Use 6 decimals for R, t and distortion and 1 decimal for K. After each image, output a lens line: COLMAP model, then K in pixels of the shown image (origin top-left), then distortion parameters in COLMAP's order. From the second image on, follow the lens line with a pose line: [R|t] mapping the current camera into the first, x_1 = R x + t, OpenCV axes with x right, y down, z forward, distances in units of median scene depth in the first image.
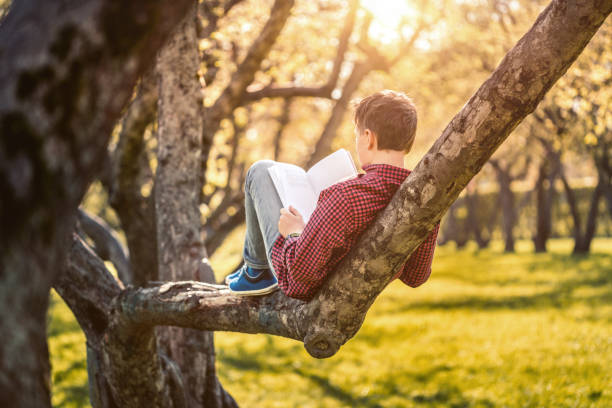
lens RADIAL K [[1687.5, 0, 305.0], [0, 1687.5, 202.4], [0, 0, 1]] dist [-0.143631, 0.000000]
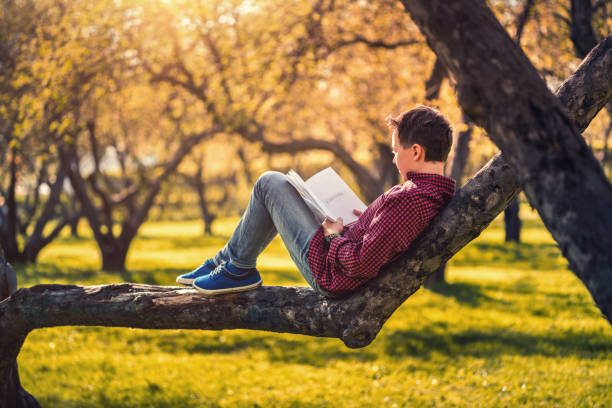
lens RADIAL K [[1687.5, 0, 305.9], [0, 1687.5, 204.7], [0, 0, 1]] dist [-0.143631, 0.000000]
pose [[0.885691, 0.001225, 0.464274, -0.456872], [-0.003163, 0.999989, 0.003396, -0.004830], [-0.464265, -0.004476, 0.885685, 0.030326]]
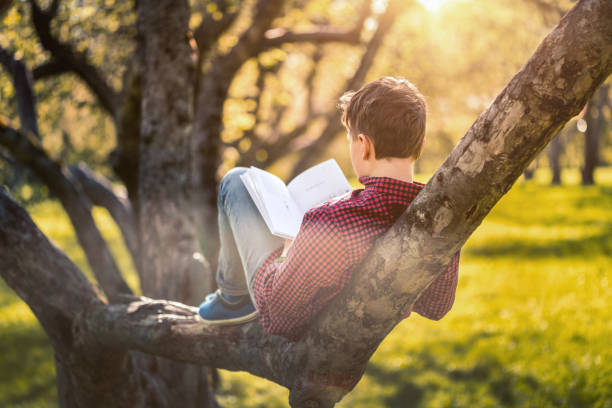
lens RADIAL K [[1687.5, 0, 306.8], [0, 1687.5, 205.2], [0, 0, 1]] dist [-0.143631, 0.000000]
pose [[0.999613, -0.006430, -0.027048, 0.025450], [0.007688, 0.998880, 0.046691, -0.038202], [0.026718, -0.046881, 0.998543, 0.183183]]
